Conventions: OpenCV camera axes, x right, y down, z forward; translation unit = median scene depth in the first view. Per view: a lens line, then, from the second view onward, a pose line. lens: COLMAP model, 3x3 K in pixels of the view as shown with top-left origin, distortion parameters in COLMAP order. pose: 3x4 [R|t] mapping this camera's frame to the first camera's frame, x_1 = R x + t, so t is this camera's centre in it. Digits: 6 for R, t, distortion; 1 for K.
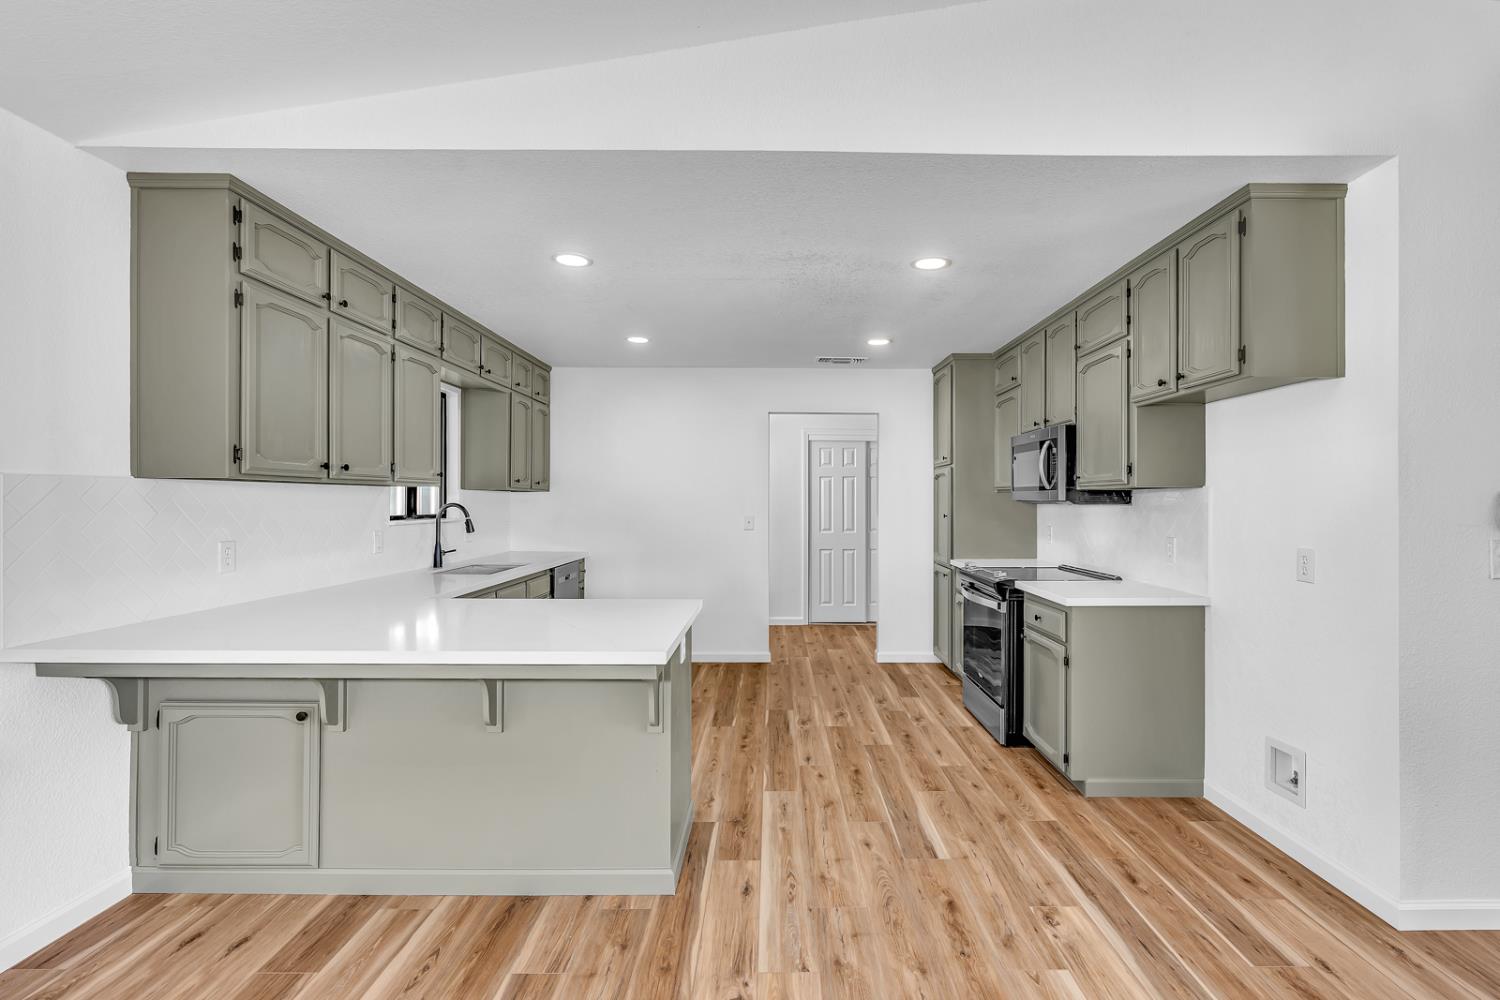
lens RADIAL K [[679.9, 0, 776.4], [0, 679.9, 494.5], [0, 0, 1]] dist [-0.005935, 0.001831]
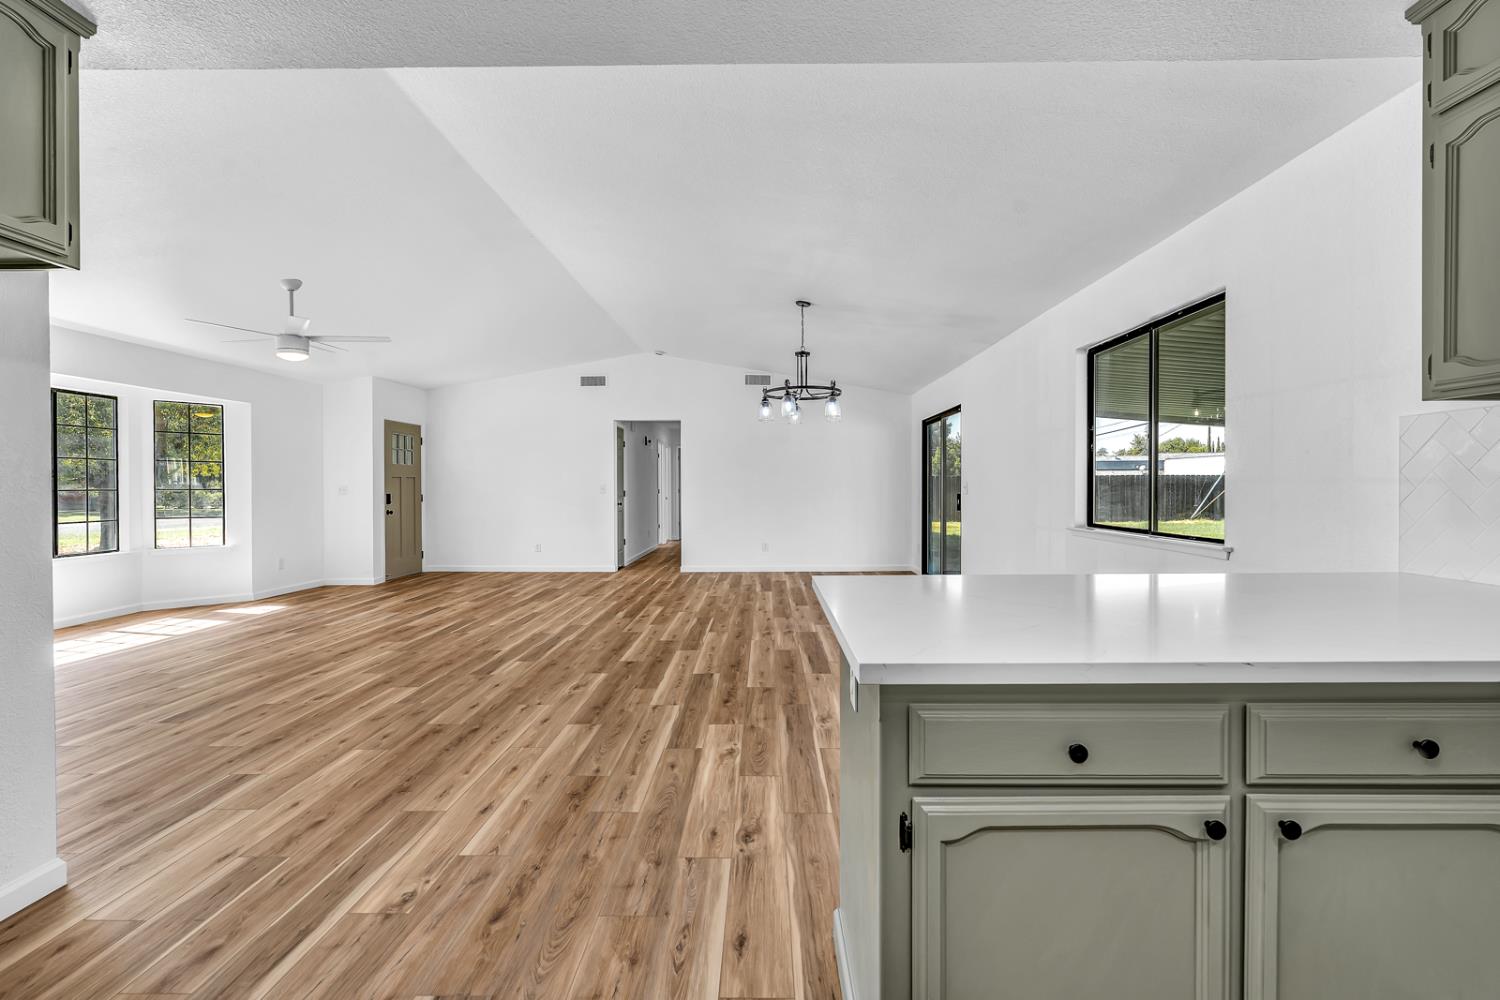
lens RADIAL K [[679.9, 0, 754.4], [0, 679.9, 491.7], [0, 0, 1]] dist [-0.005935, 0.001831]
pose [[-0.999732, 0.000783, 0.023141, -0.064573], [0.000771, 1.000000, -0.000562, 0.065035], [-0.023142, -0.000544, -0.999732, 1.484981]]
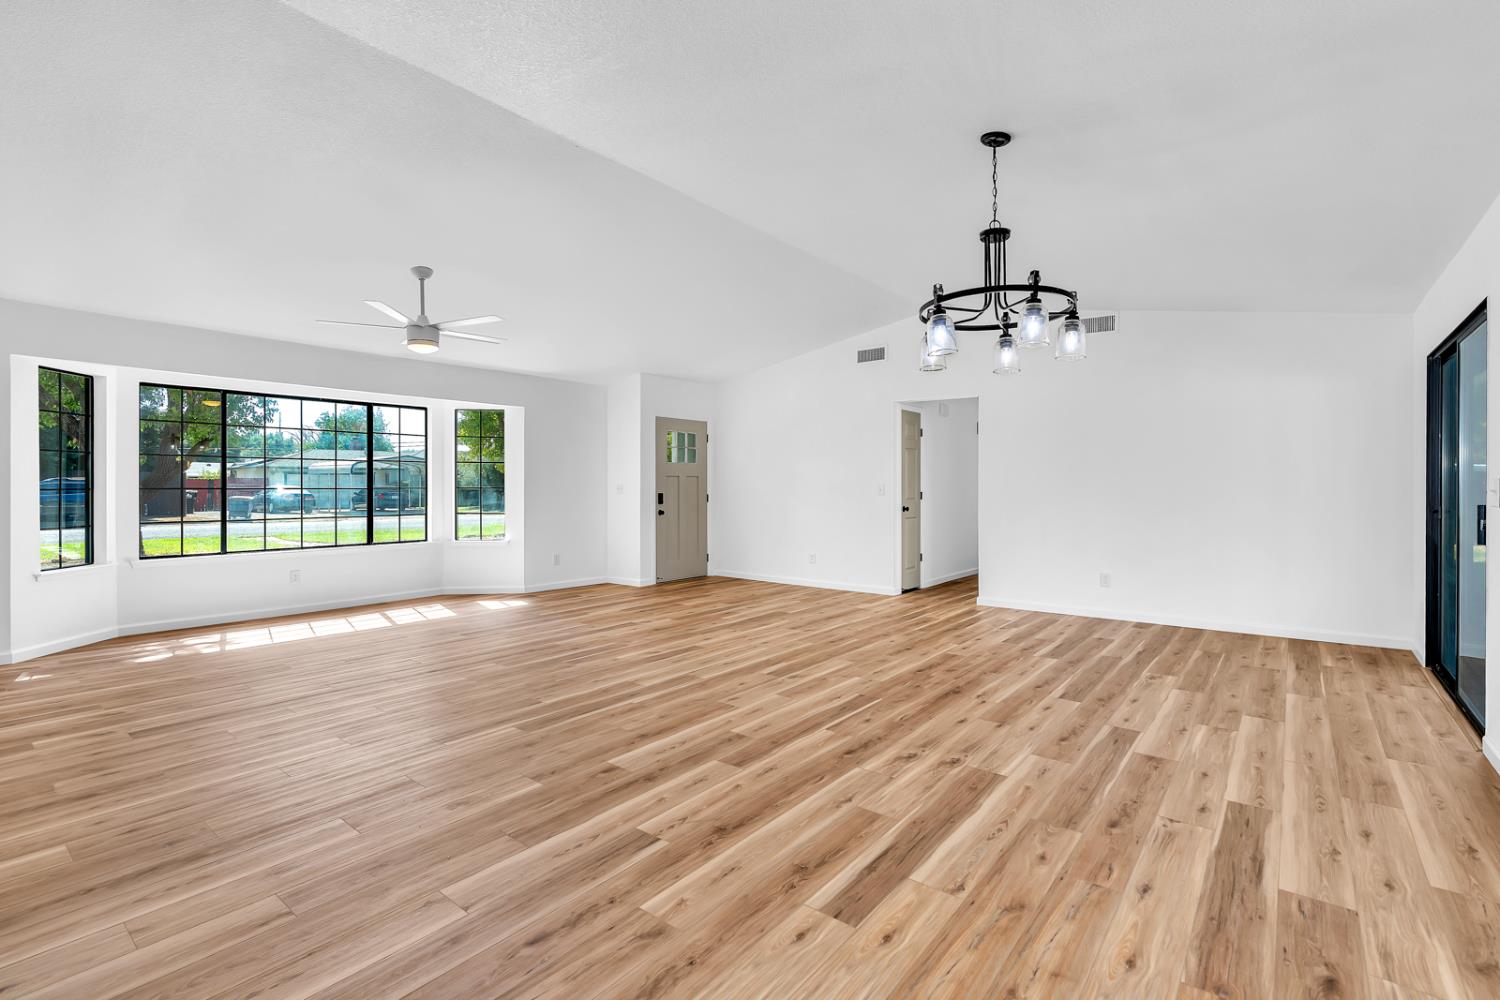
lens RADIAL K [[679.9, 0, 763.4], [0, 679.9, 487.5], [0, 0, 1]] dist [-0.005935, 0.001831]
pose [[-0.781574, -0.003219, 0.623804, -0.541571], [-0.007394, 0.999964, -0.004104, 0.055242], [-0.623768, -0.007820, -0.781570, 0.505868]]
